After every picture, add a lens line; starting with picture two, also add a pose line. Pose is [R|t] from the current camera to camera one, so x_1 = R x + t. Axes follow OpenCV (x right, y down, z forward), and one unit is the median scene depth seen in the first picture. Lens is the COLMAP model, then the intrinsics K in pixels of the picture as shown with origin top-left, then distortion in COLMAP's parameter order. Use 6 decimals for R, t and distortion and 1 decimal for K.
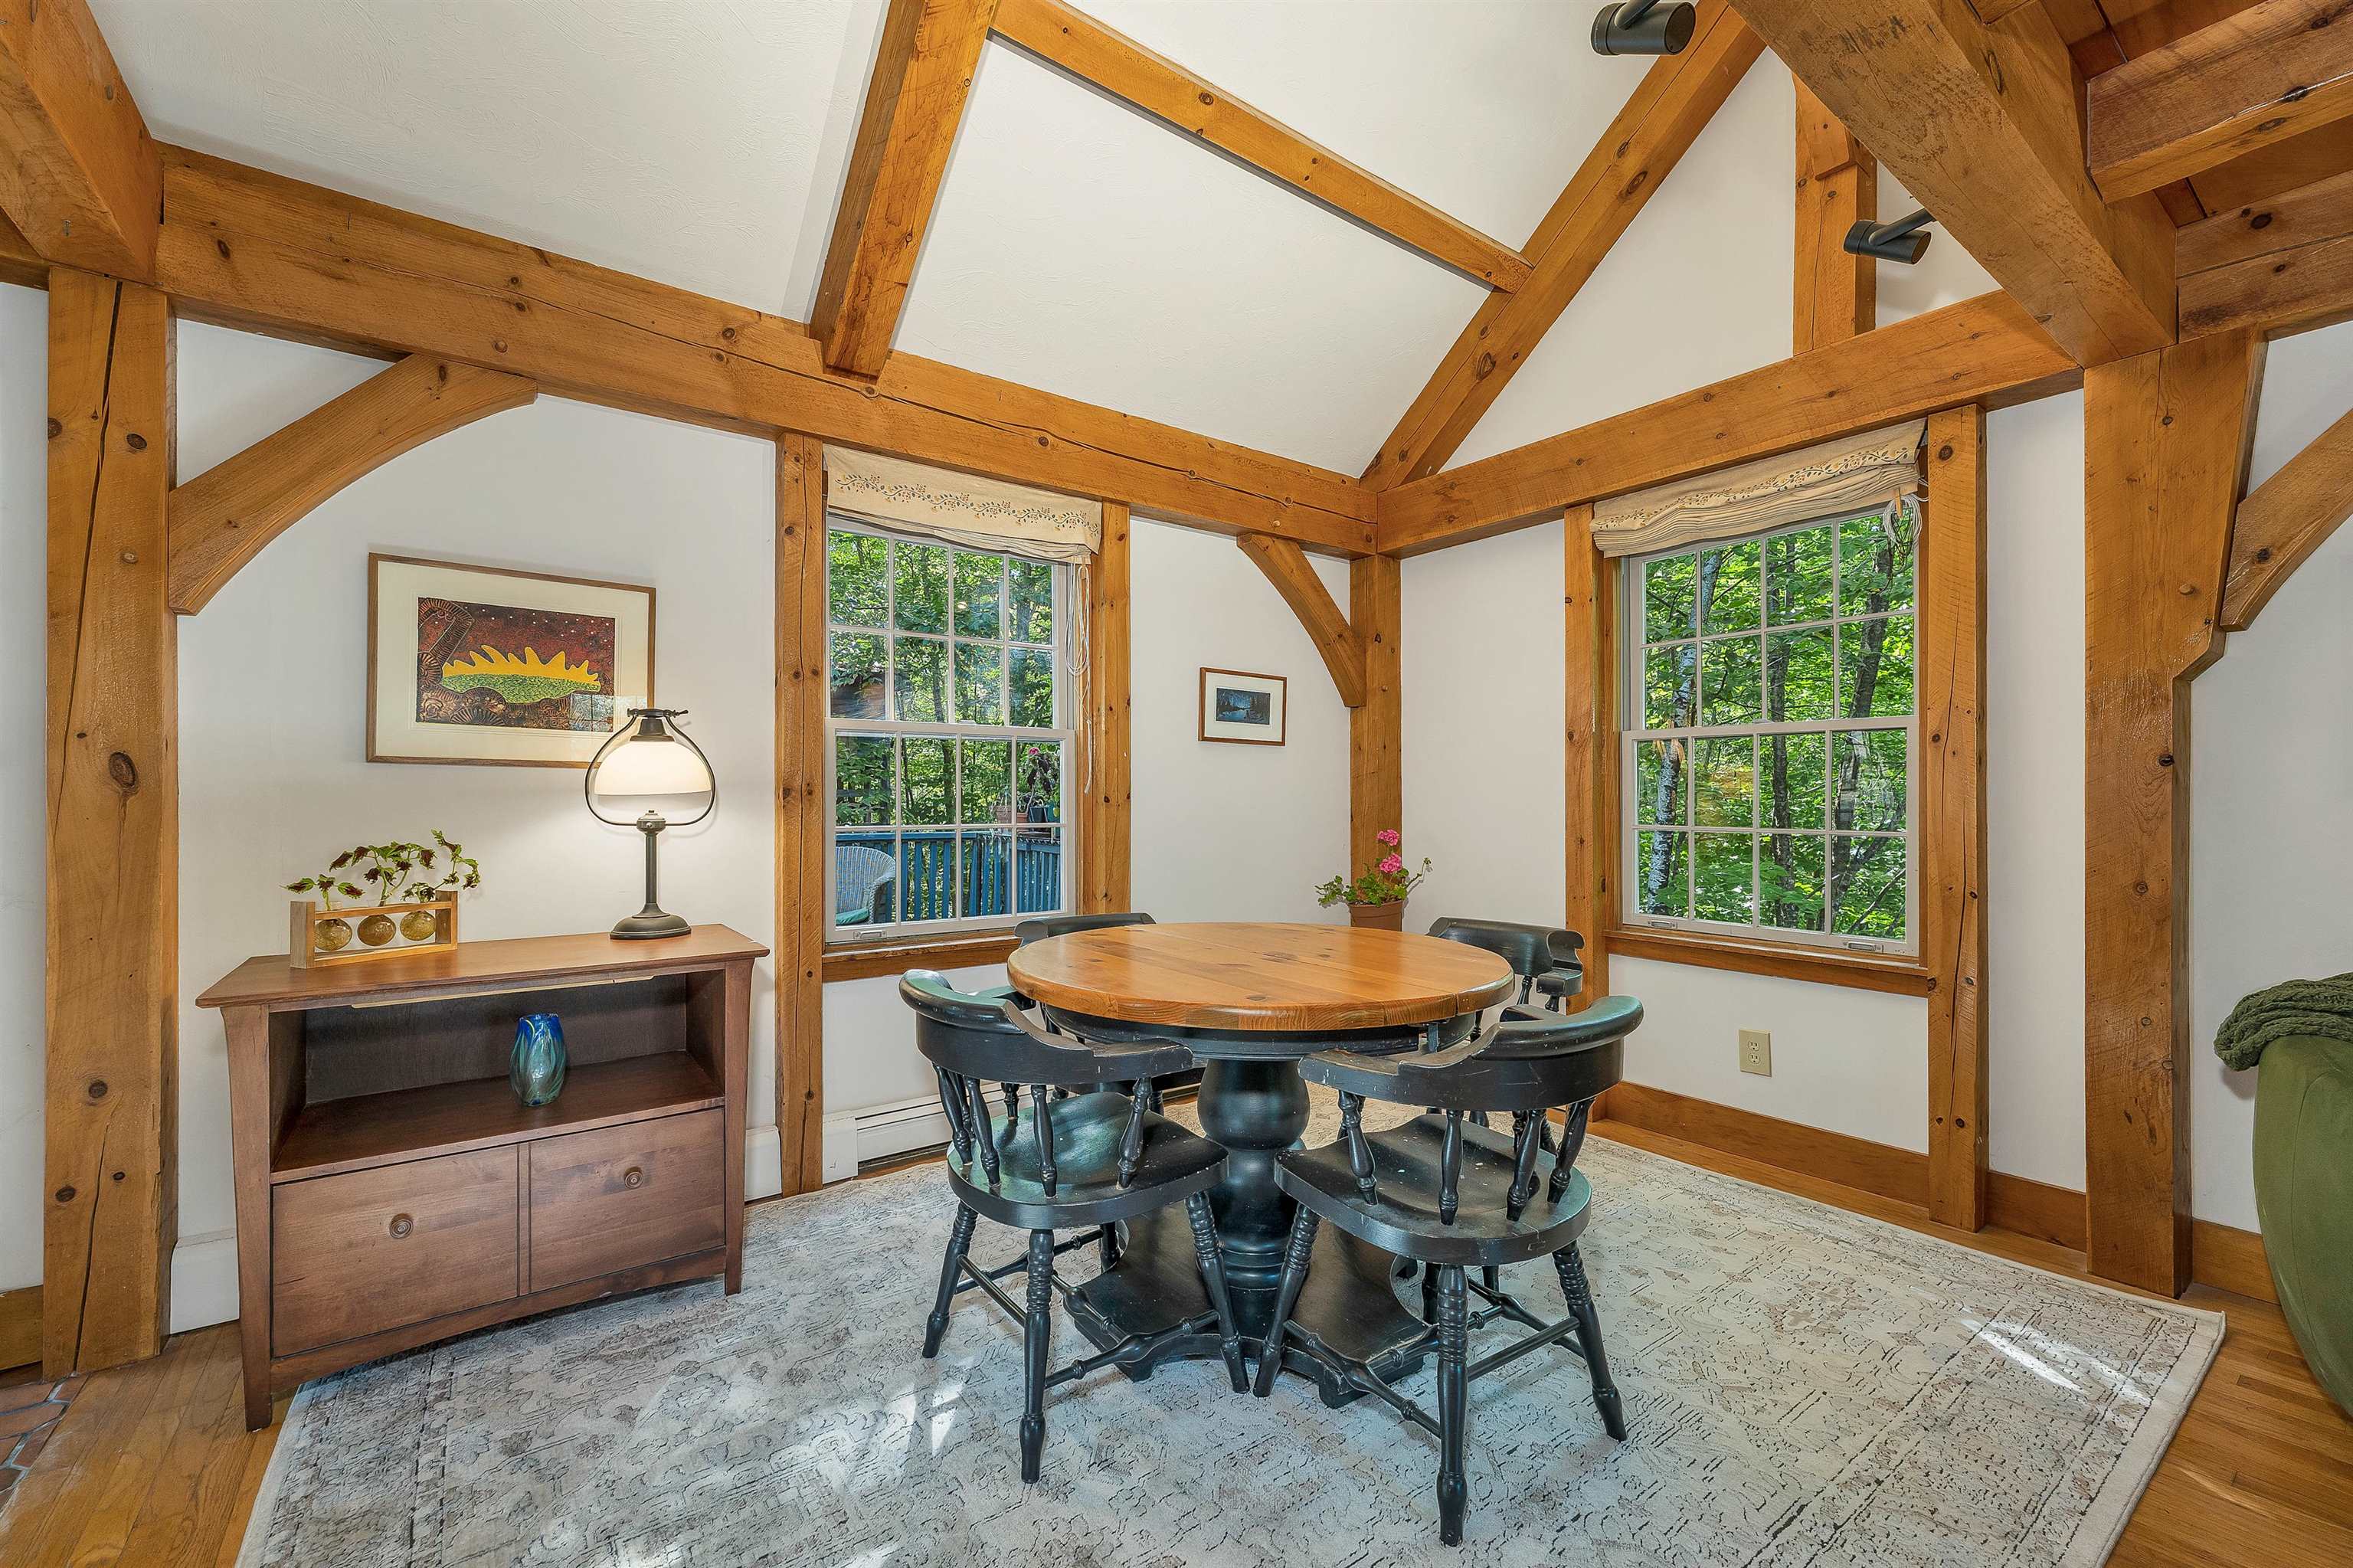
lens RADIAL K [[977.5, 0, 1188.3], [0, 977.5, 800.0], [0, 0, 1]] dist [0.002581, -0.000946]
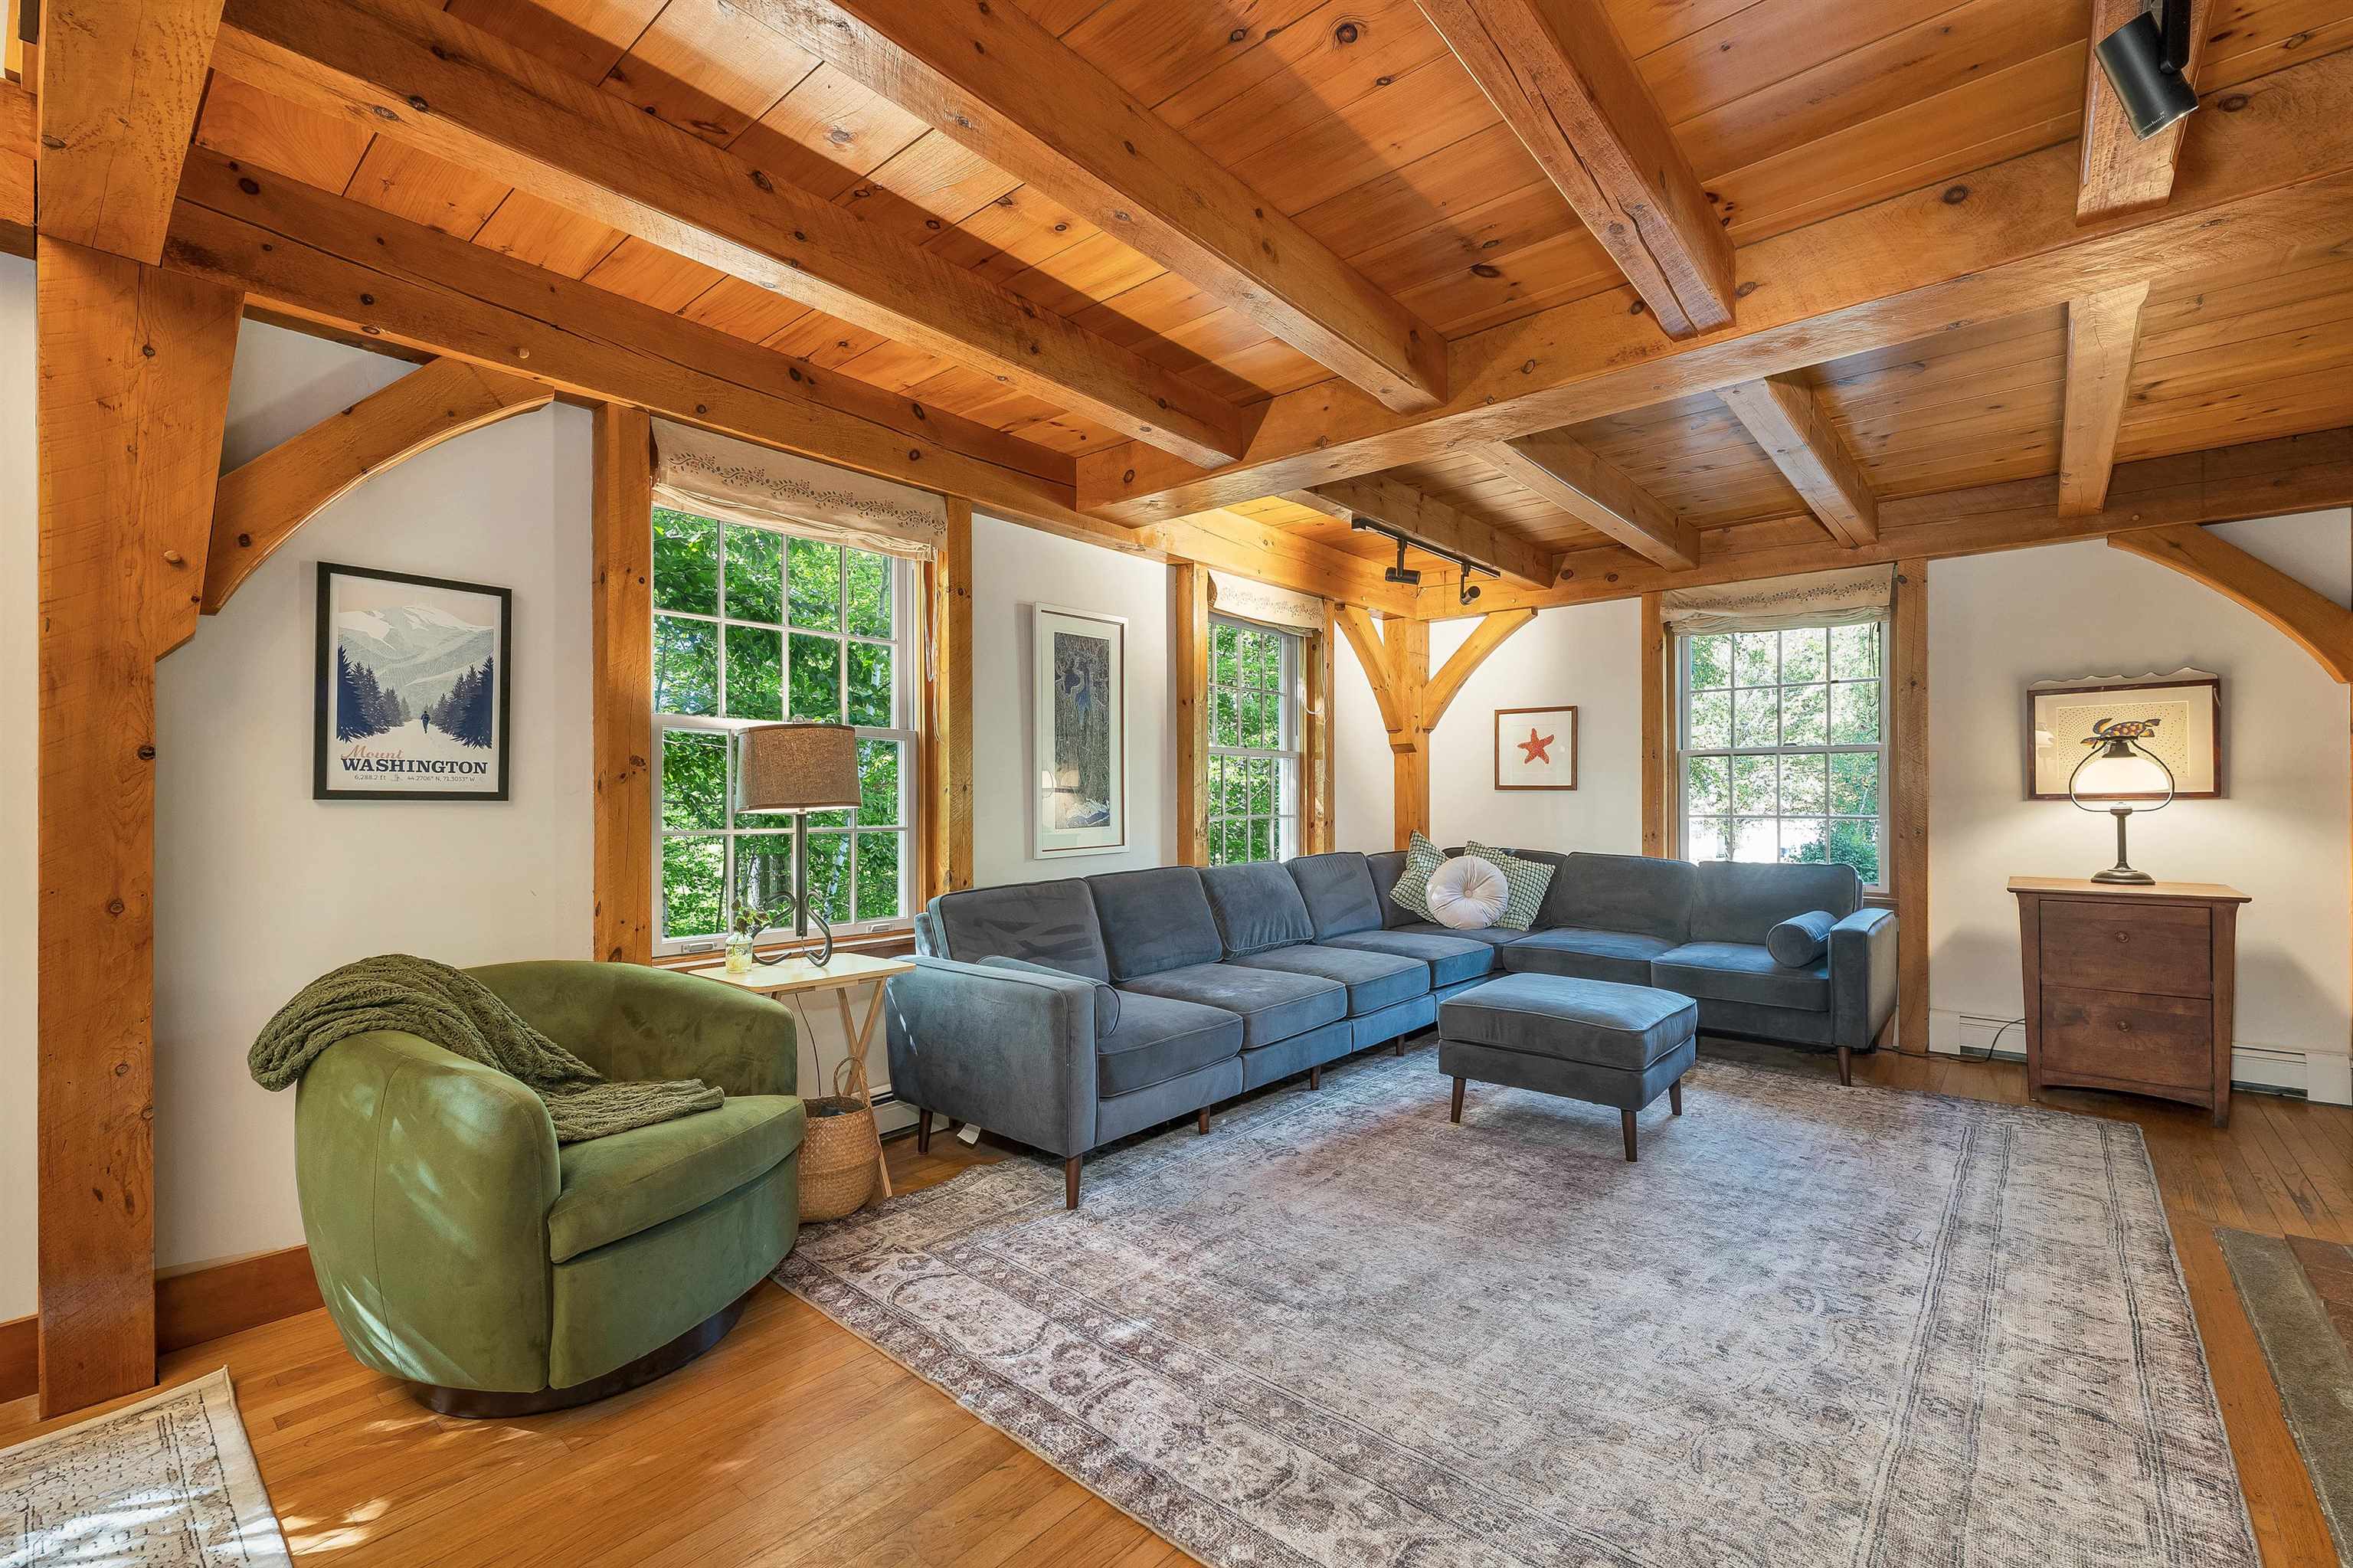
lens RADIAL K [[977.5, 0, 1197.1], [0, 977.5, 793.2], [0, 0, 1]] dist [0.002581, -0.000946]
pose [[-0.234242, 0.002962, 0.972174, -0.028903], [-0.001174, 0.999994, -0.003330, -0.003578], [-0.972178, -0.001921, -0.234237, 0.288994]]
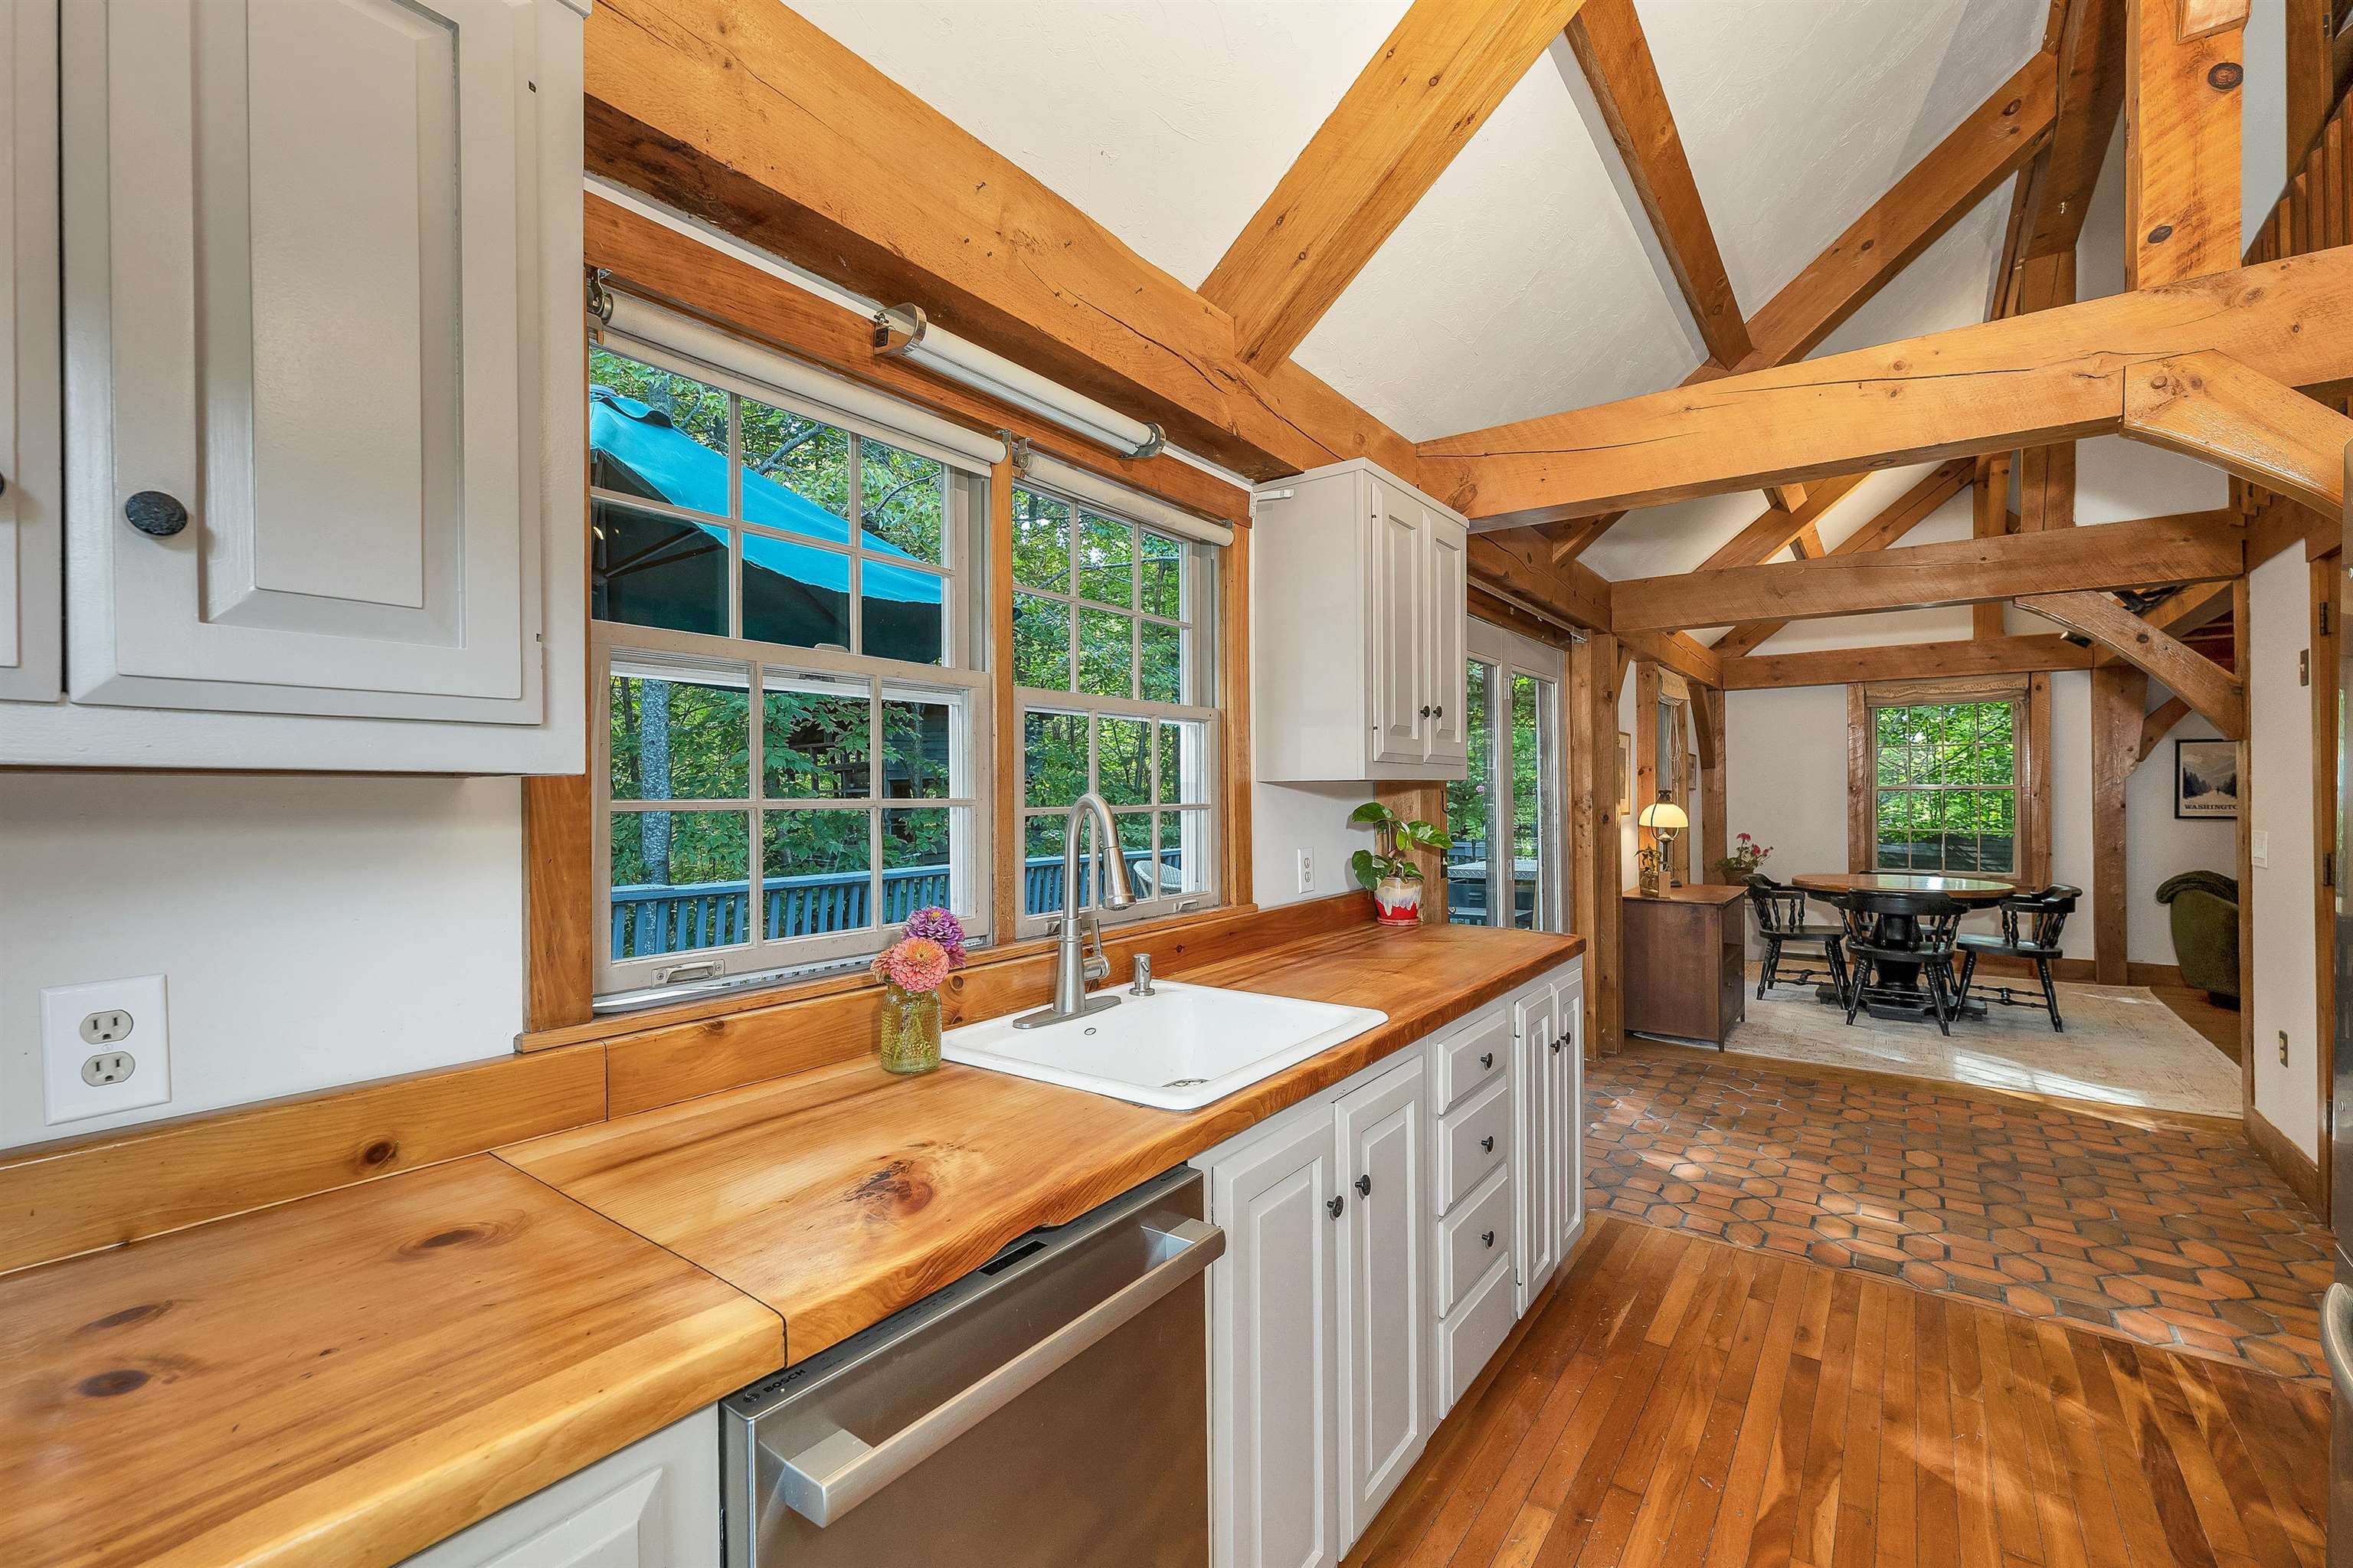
lens RADIAL K [[977.5, 0, 1167.5], [0, 977.5, 799.6], [0, 0, 1]] dist [0.002581, -0.000946]
pose [[0.957849, -0.011884, 0.287026, -2.417644], [0.010785, 0.999927, 0.005407, -0.097465], [-0.287069, -0.002083, 0.957908, -0.930063]]
